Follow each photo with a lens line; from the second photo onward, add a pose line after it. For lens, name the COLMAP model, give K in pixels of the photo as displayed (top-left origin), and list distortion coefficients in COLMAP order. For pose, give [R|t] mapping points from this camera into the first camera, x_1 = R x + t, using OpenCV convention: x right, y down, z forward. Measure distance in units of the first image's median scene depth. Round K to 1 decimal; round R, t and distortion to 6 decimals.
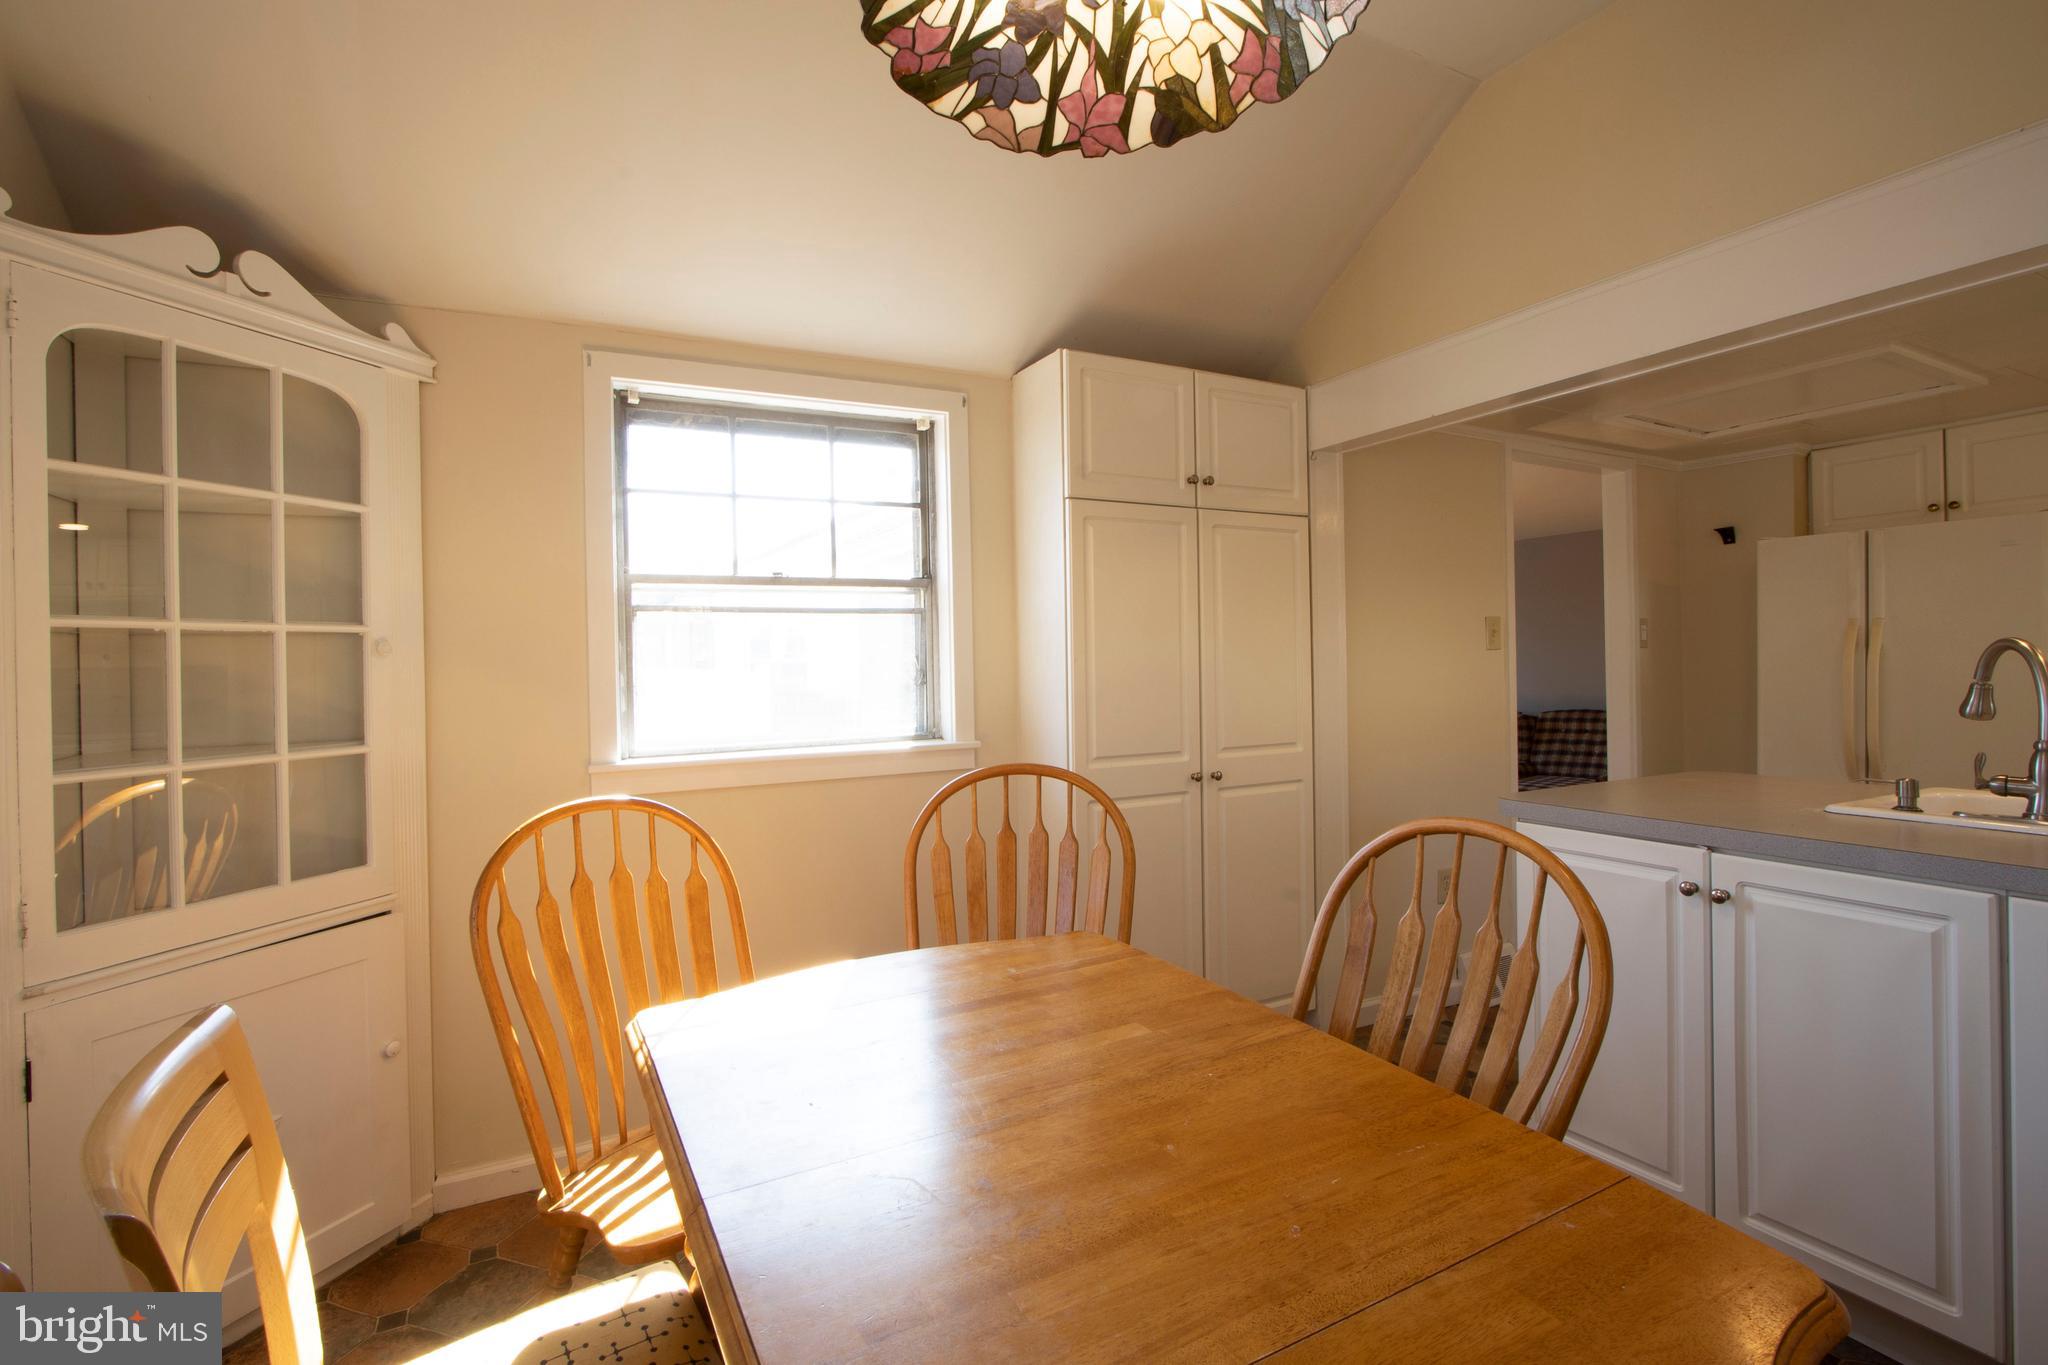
lens RADIAL K [[951.1, 0, 1019.1], [0, 951.1, 665.7], [0, 0, 1]] dist [-0.023972, 0.008459]
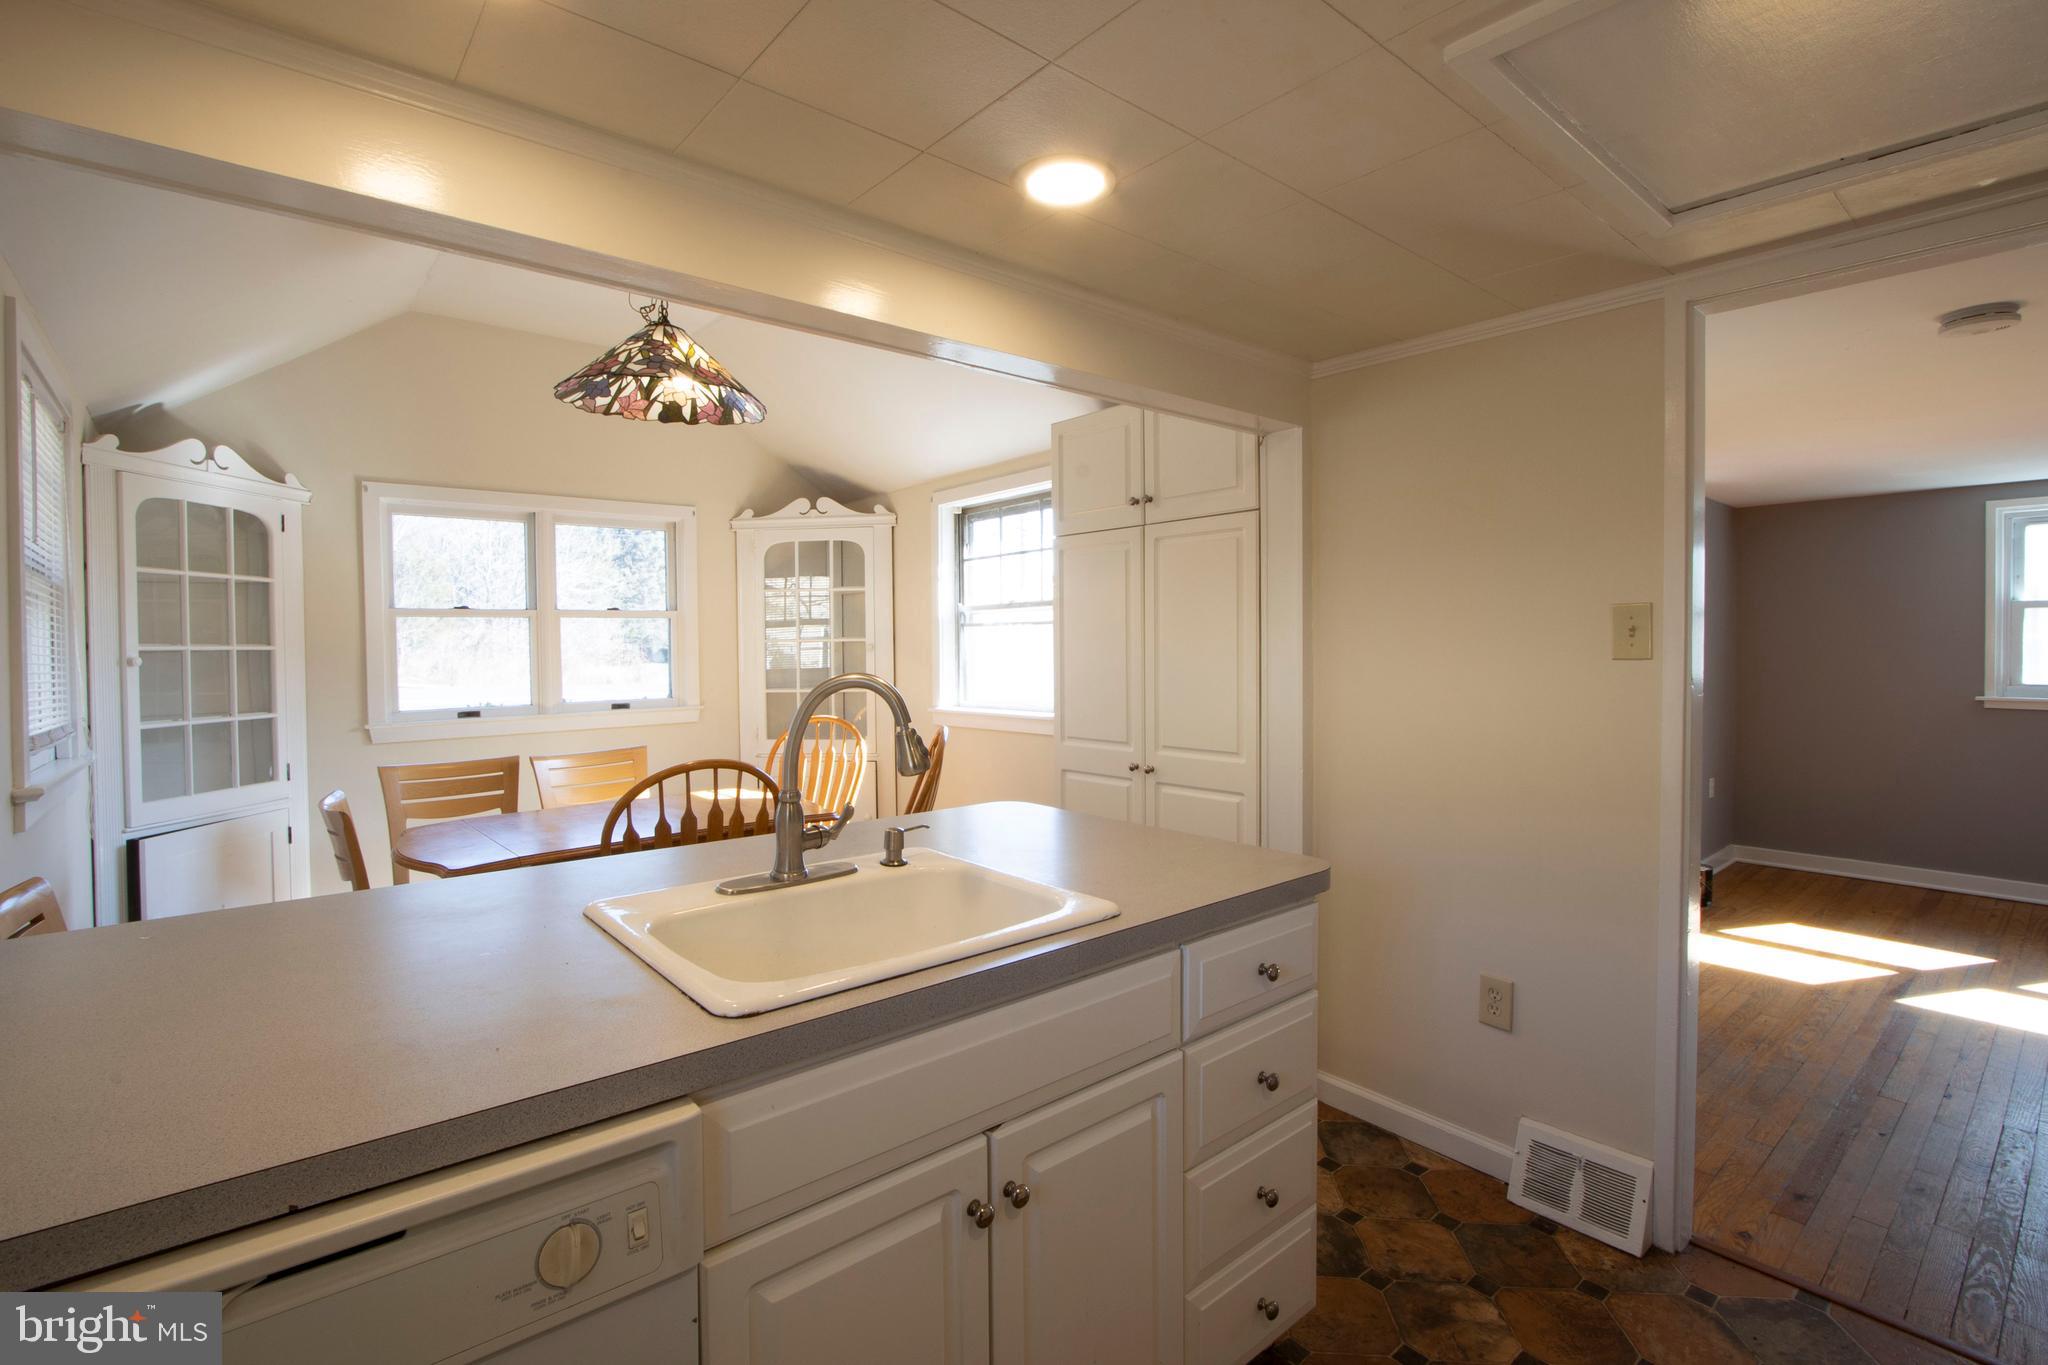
lens RADIAL K [[951.1, 0, 1019.1], [0, 951.1, 665.7], [0, 0, 1]] dist [-0.023972, 0.008459]
pose [[0.220144, 0.033885, -0.974879, 1.283164], [0.000659, 0.999391, 0.034886, -0.043535], [0.975467, -0.008322, 0.219987, 0.637747]]
